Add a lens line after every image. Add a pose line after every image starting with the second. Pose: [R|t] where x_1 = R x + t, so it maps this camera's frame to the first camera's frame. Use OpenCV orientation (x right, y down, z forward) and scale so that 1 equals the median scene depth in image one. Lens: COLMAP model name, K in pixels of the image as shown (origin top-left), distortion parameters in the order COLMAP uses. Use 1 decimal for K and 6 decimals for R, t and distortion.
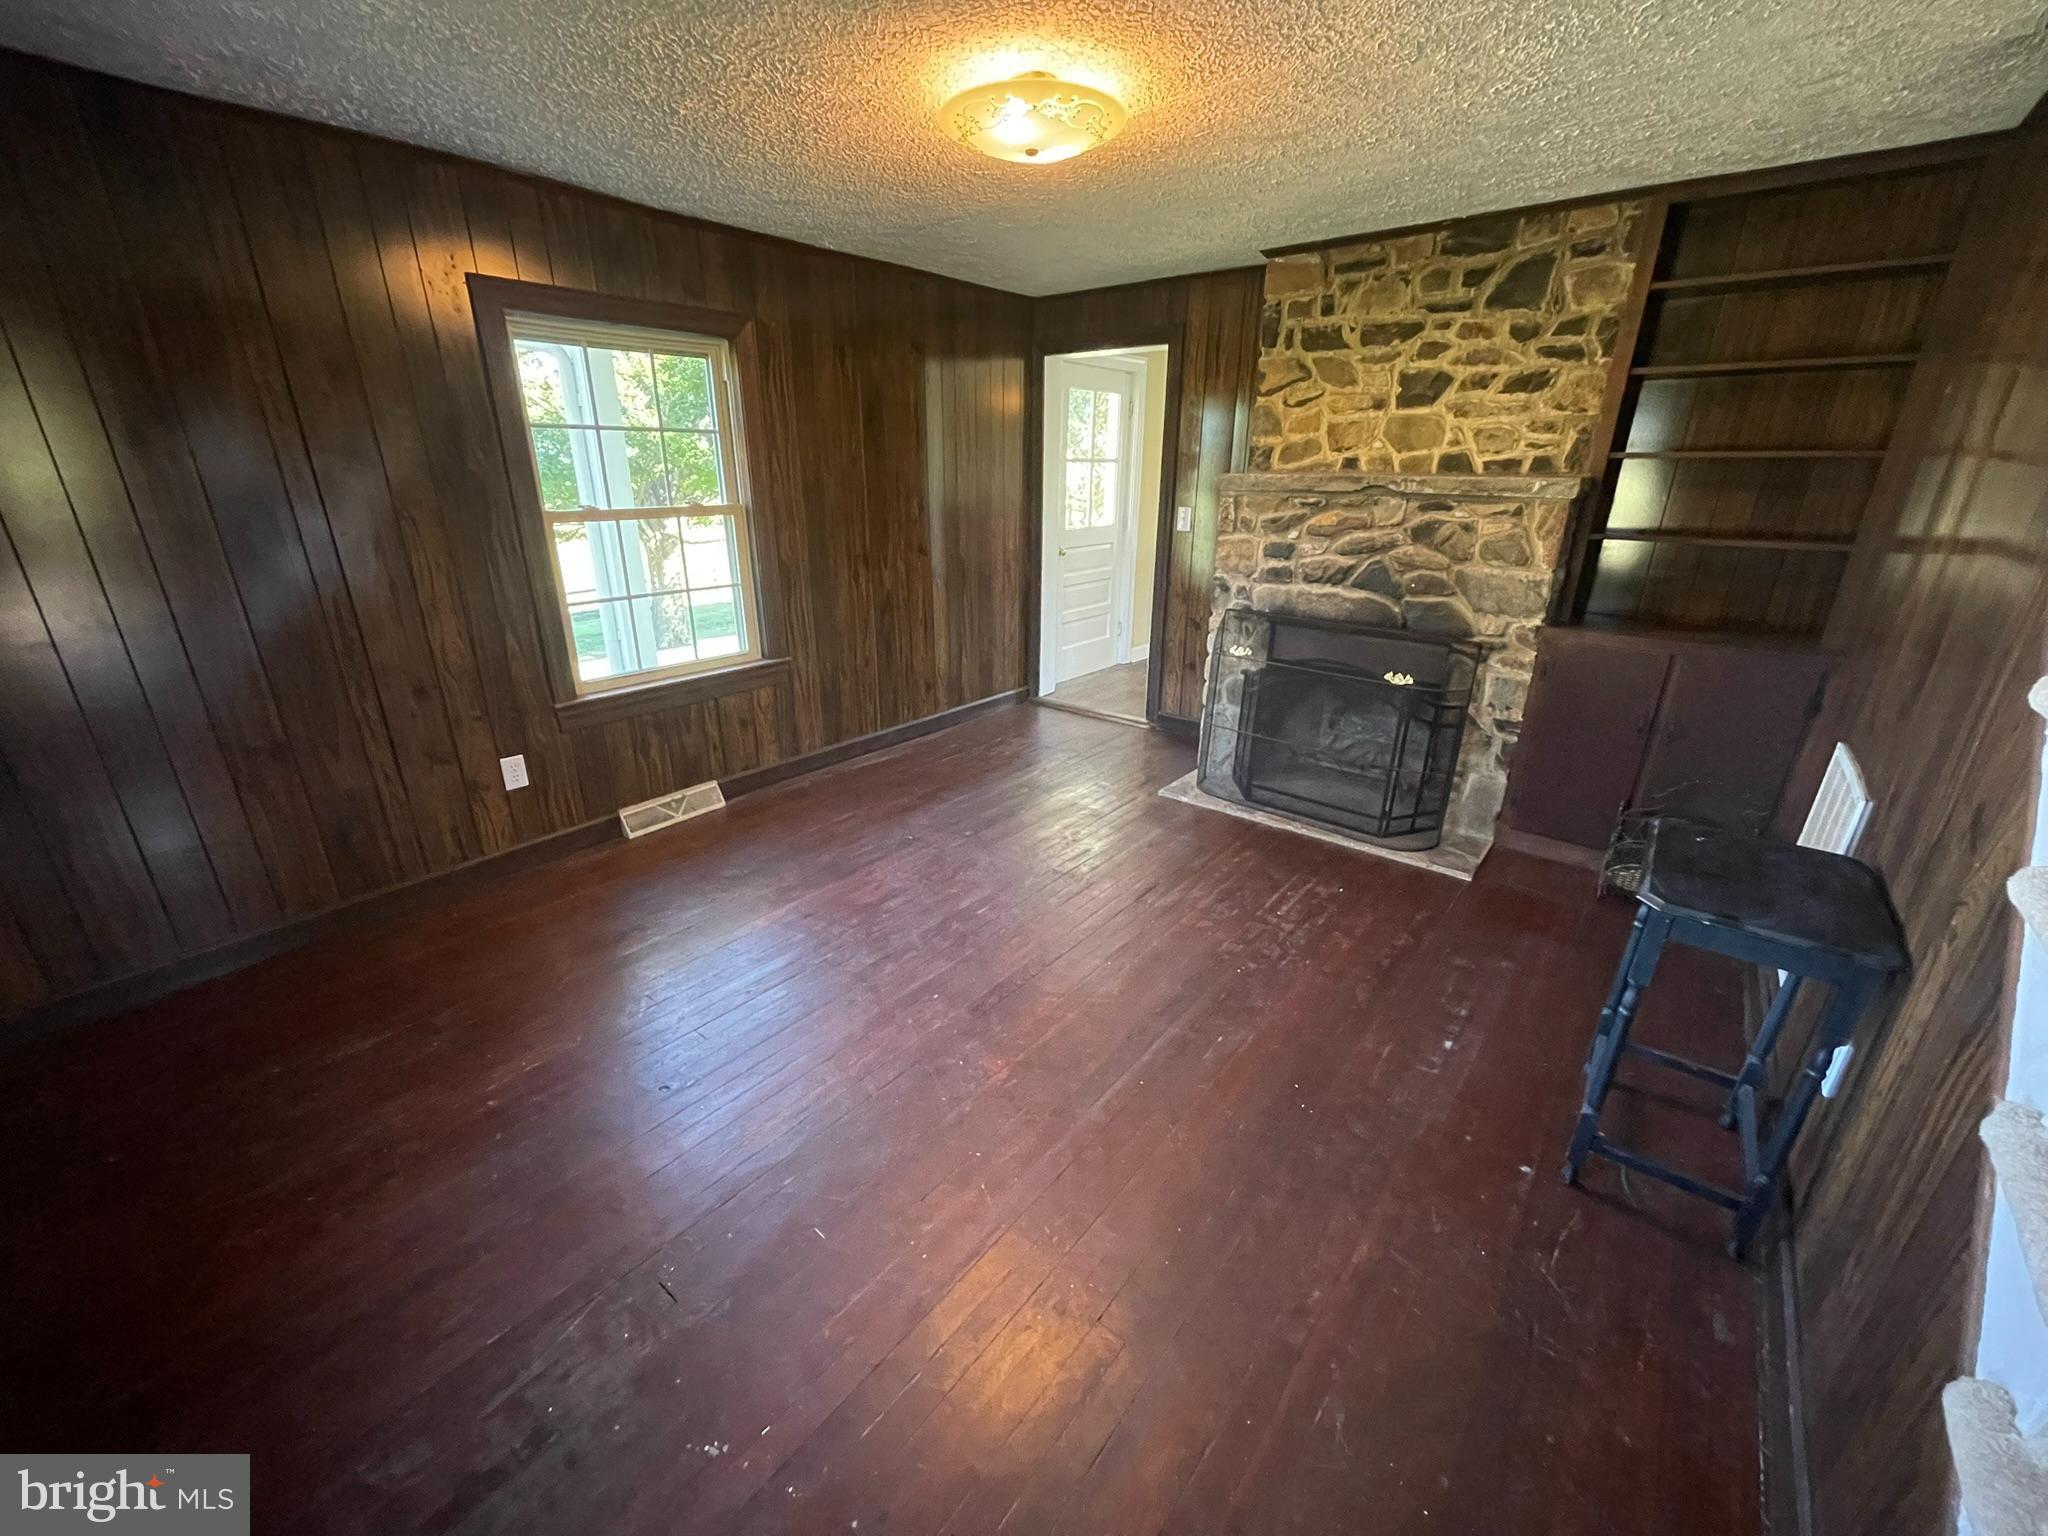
lens RADIAL K [[821.0, 0, 1024.0], [0, 821.0, 776.6], [0, 0, 1]] dist [0.003943, 0.000474]
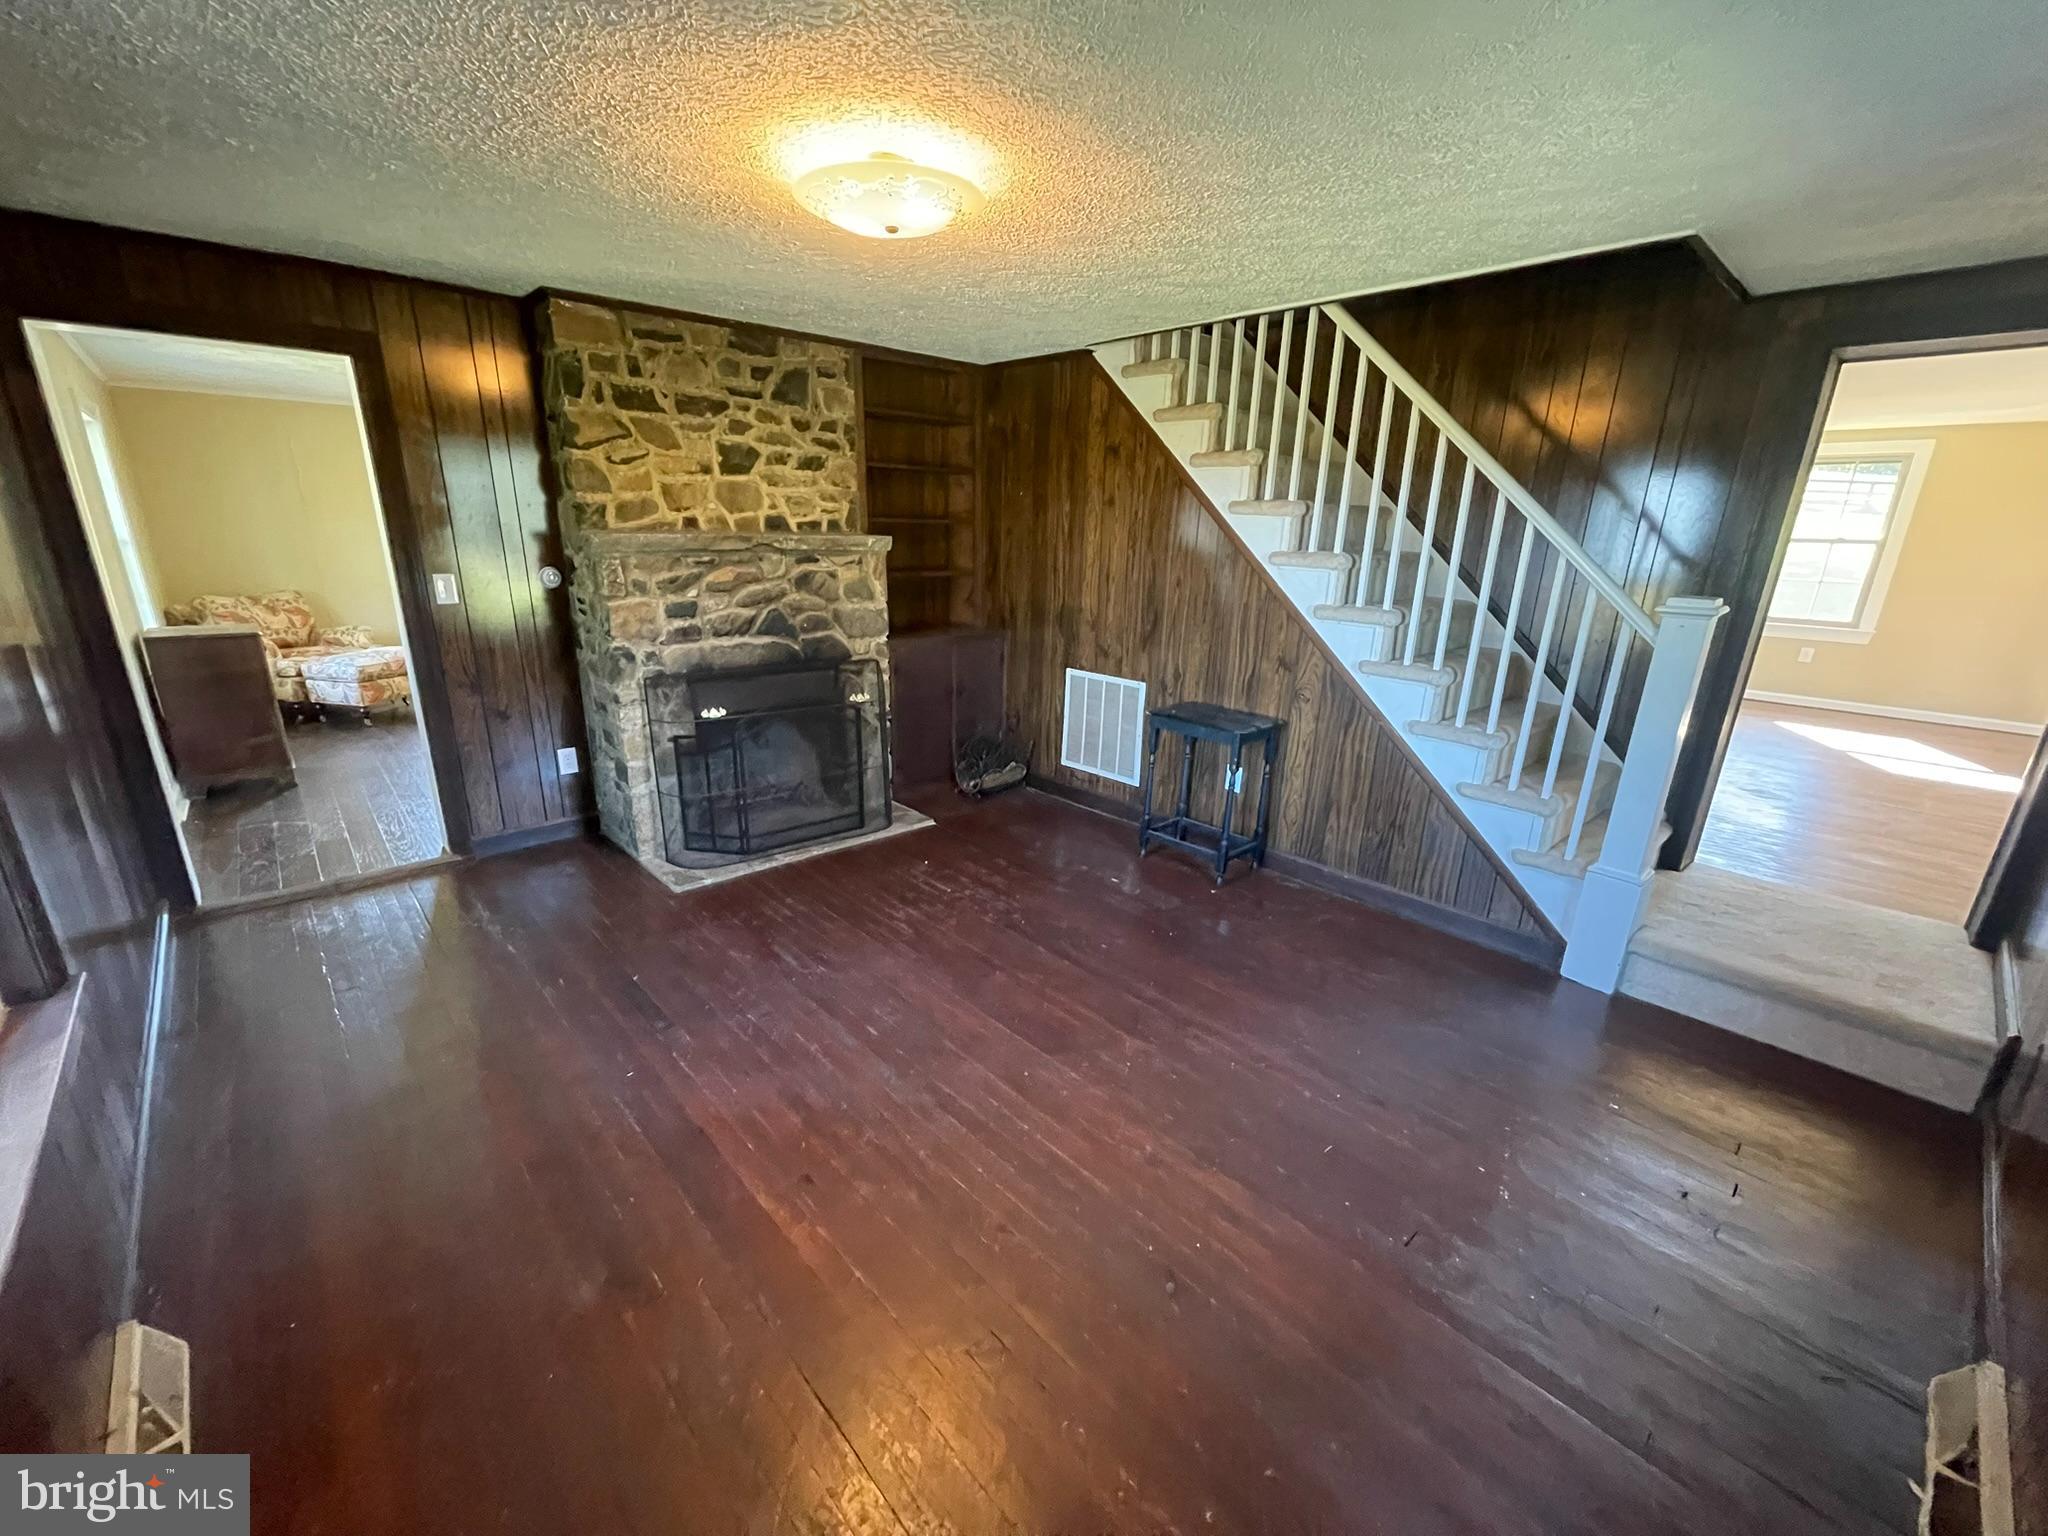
lens RADIAL K [[821.0, 0, 1020.4], [0, 821.0, 781.3], [0, 0, 1]] dist [0.003943, 0.000474]
pose [[0.166308, -0.301424, 0.938875, -0.658009], [0.329947, 0.914262, 0.235076, -0.200600], [-0.929235, 0.270684, 0.251502, 0.466749]]
